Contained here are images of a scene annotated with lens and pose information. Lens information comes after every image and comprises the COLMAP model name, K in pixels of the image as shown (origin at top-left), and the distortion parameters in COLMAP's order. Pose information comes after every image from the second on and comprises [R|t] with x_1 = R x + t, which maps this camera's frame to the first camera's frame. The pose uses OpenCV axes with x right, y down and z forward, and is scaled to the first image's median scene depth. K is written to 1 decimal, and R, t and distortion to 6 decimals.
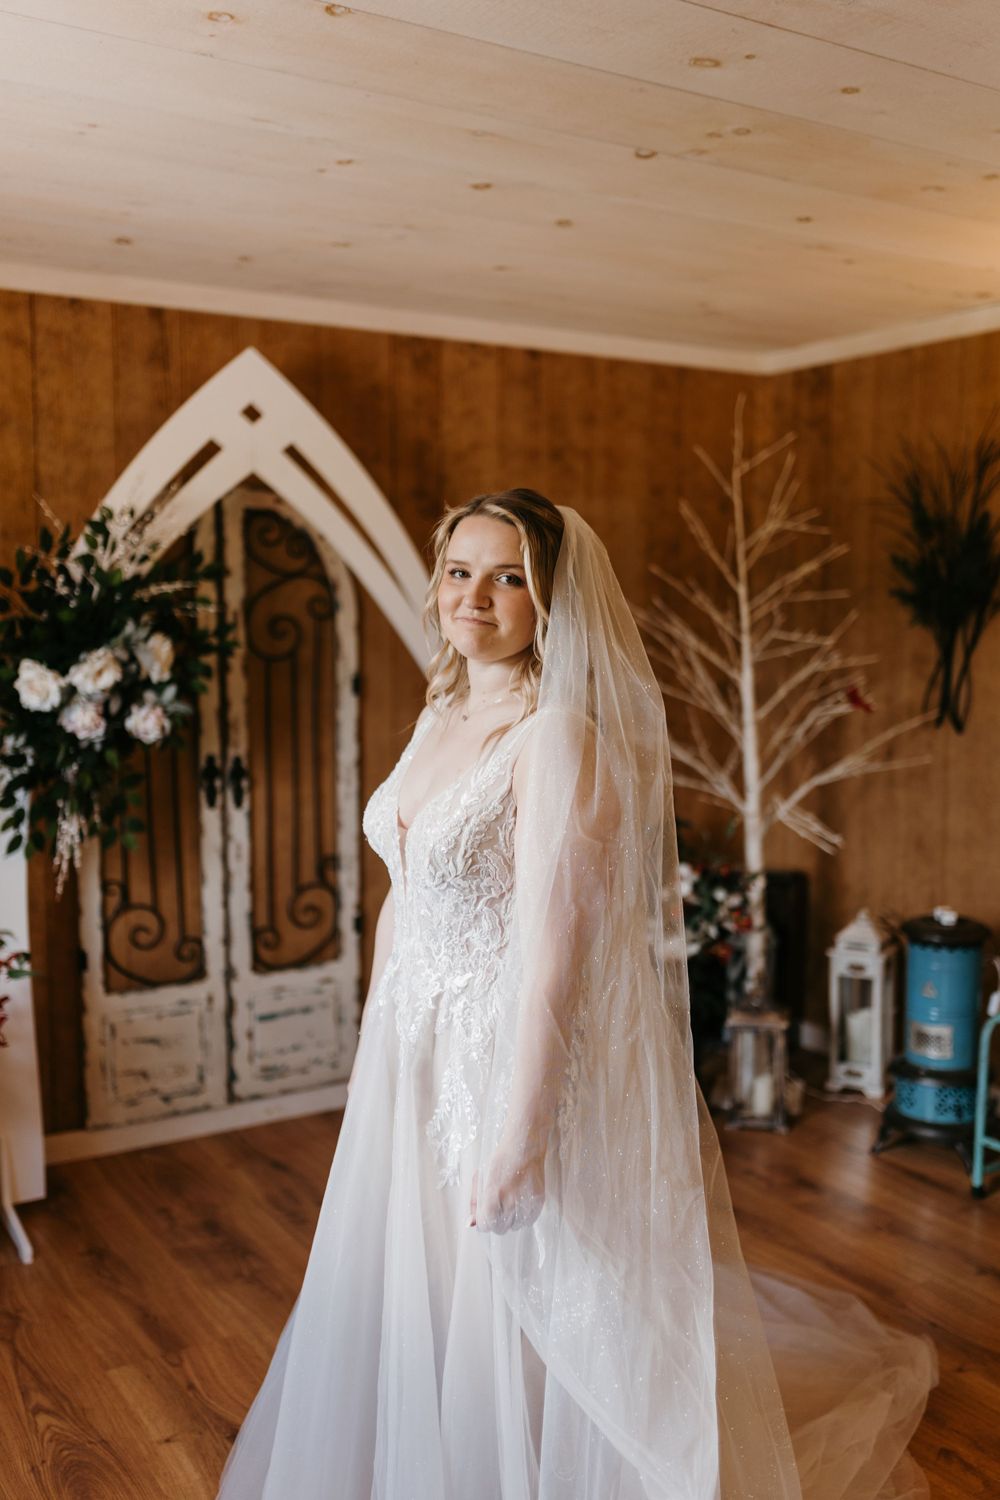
lens RADIAL K [[1420.4, 0, 500.0], [0, 1420.4, 750.0], [0, 0, 1]] dist [0.004506, -0.002121]
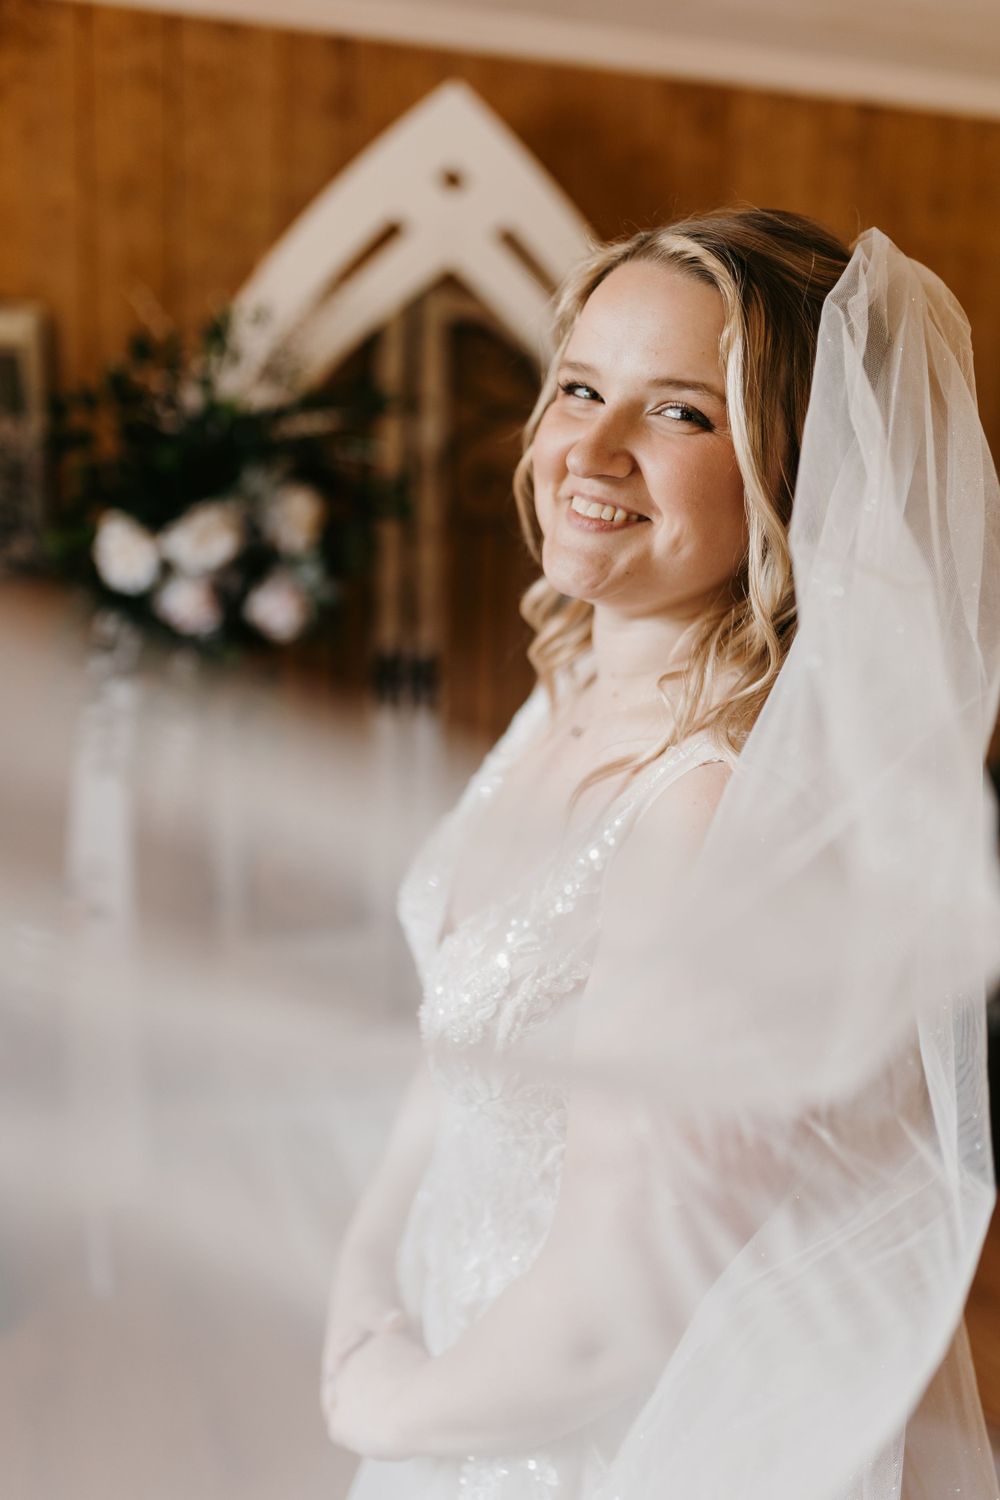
lens RADIAL K [[1499.6, 0, 499.9], [0, 1499.6, 794.2], [0, 0, 1]] dist [-0.003160, 0.014353]
pose [[0.977461, 0.076080, -0.196933, 0.021013], [-0.051347, 0.990472, 0.127785, -0.024141], [0.204779, -0.114793, 0.972054, 0.210071]]
